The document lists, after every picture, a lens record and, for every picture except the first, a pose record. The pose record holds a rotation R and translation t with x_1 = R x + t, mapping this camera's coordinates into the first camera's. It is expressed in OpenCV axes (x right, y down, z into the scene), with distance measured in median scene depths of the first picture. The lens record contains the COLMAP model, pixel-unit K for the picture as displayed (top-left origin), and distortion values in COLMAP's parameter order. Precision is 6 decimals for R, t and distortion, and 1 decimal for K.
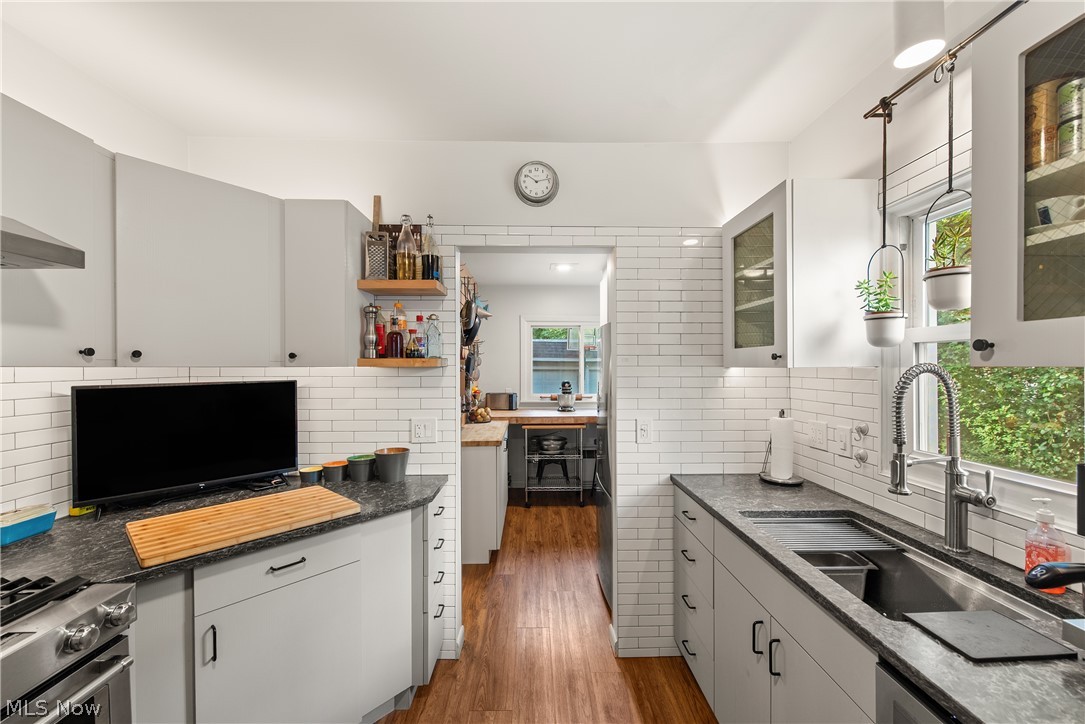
lens RADIAL K [[434.4, 0, 540.5], [0, 434.4, 365.5], [0, 0, 1]] dist [0.003354, -0.001464]
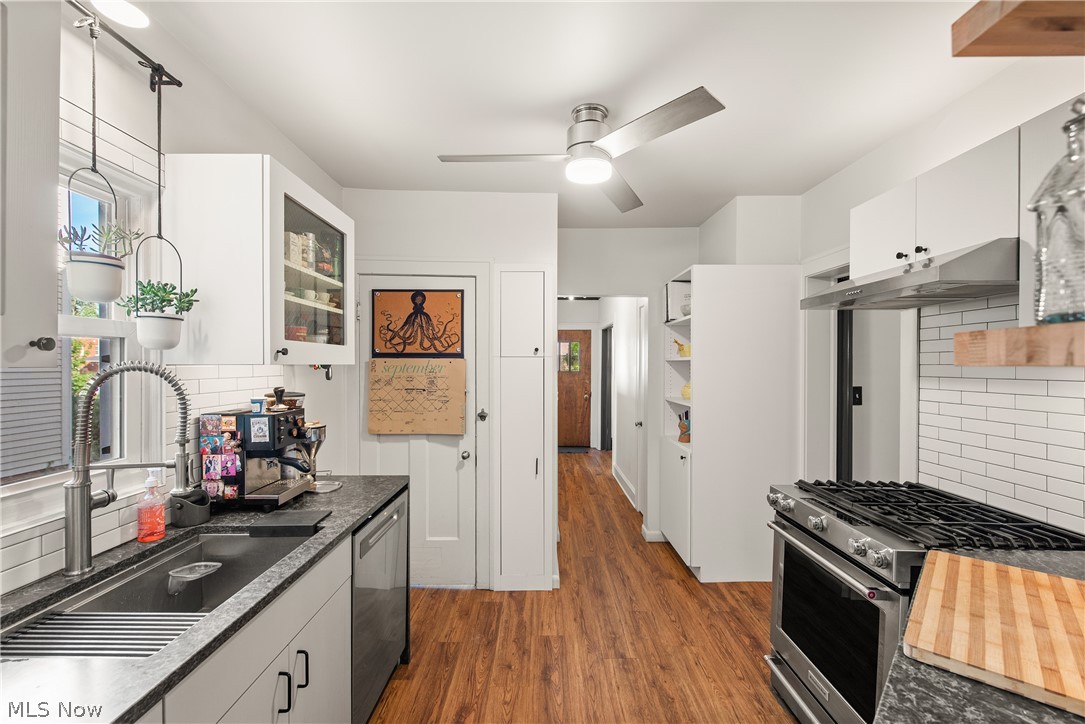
lens RADIAL K [[459.6, 0, 541.1], [0, 459.6, 364.2], [0, 0, 1]] dist [-0.003330, -0.000315]
pose [[-0.999718, 0.000195, 0.023767, -0.005553], [0.000112, 0.999994, -0.003495, 0.002760], [-0.023767, -0.003492, -0.999711, 1.232344]]
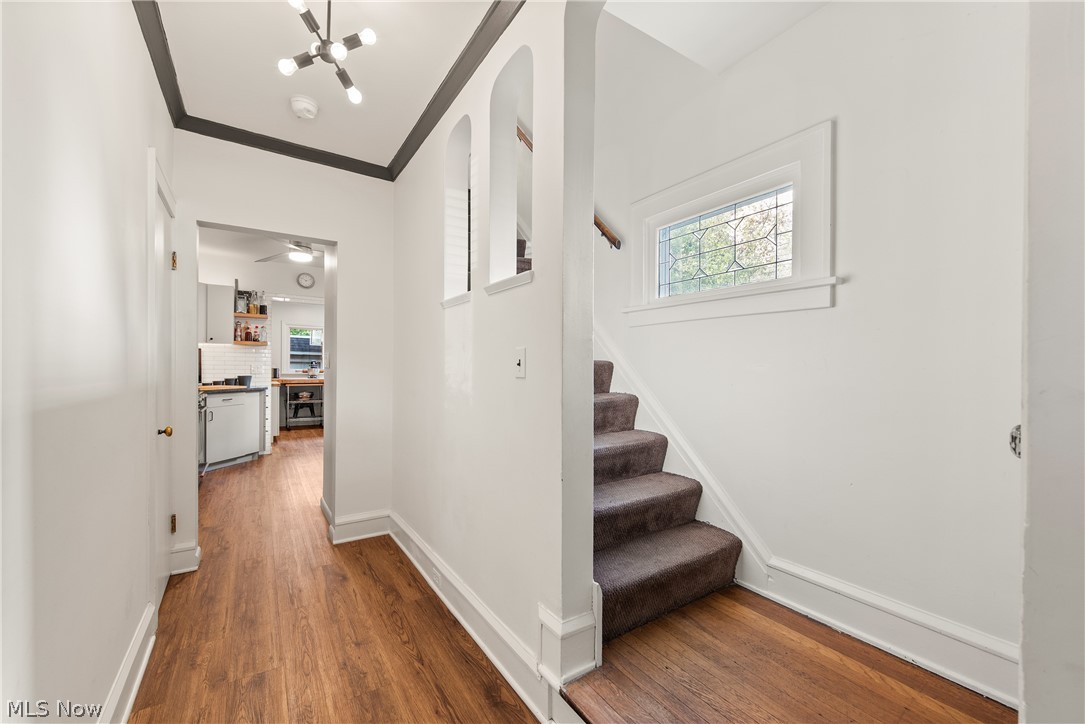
lens RADIAL K [[434.4, 0, 539.1], [0, 434.4, 364.1], [0, 0, 1]] dist [0.003354, -0.001464]
pose [[0.851078, 0.013230, 0.524873, -0.209735], [-0.010852, 0.999912, -0.007607, 0.128221], [-0.524927, 0.000778, 0.851147, -2.325408]]
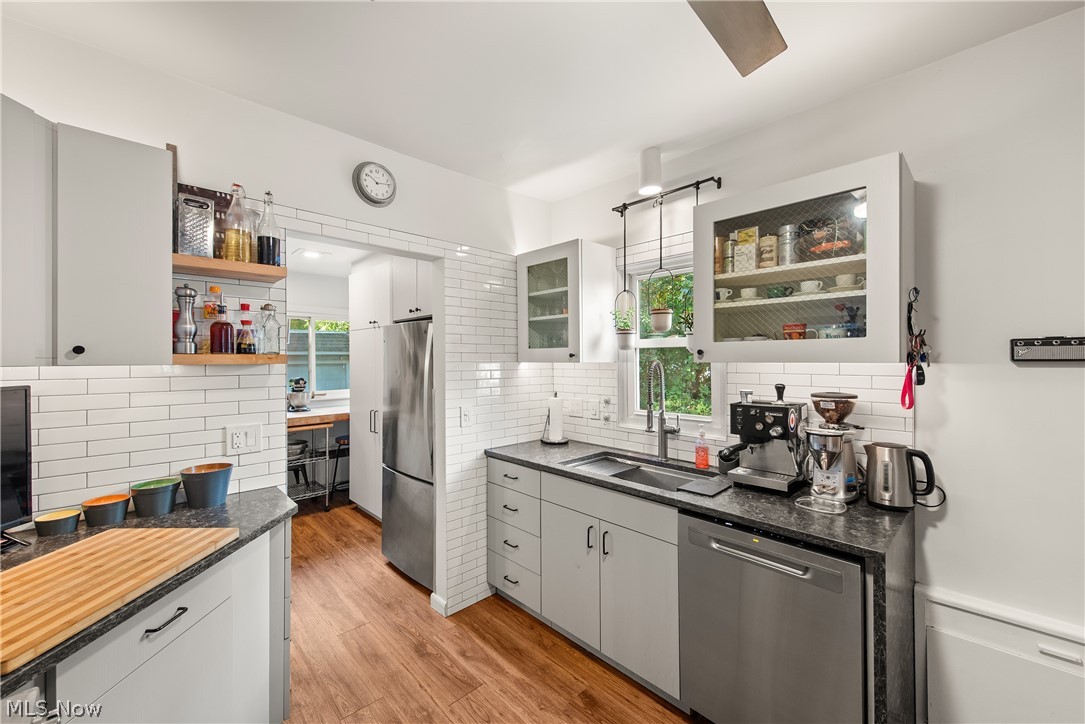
lens RADIAL K [[434.4, 0, 539.4], [0, 434.4, 353.7], [0, 0, 1]] dist [0.003354, -0.001464]
pose [[0.740578, 0.007730, 0.671926, -0.442434], [0.001366, 0.999914, -0.013008, -0.005330], [-0.671969, 0.010552, 0.740504, -0.018664]]
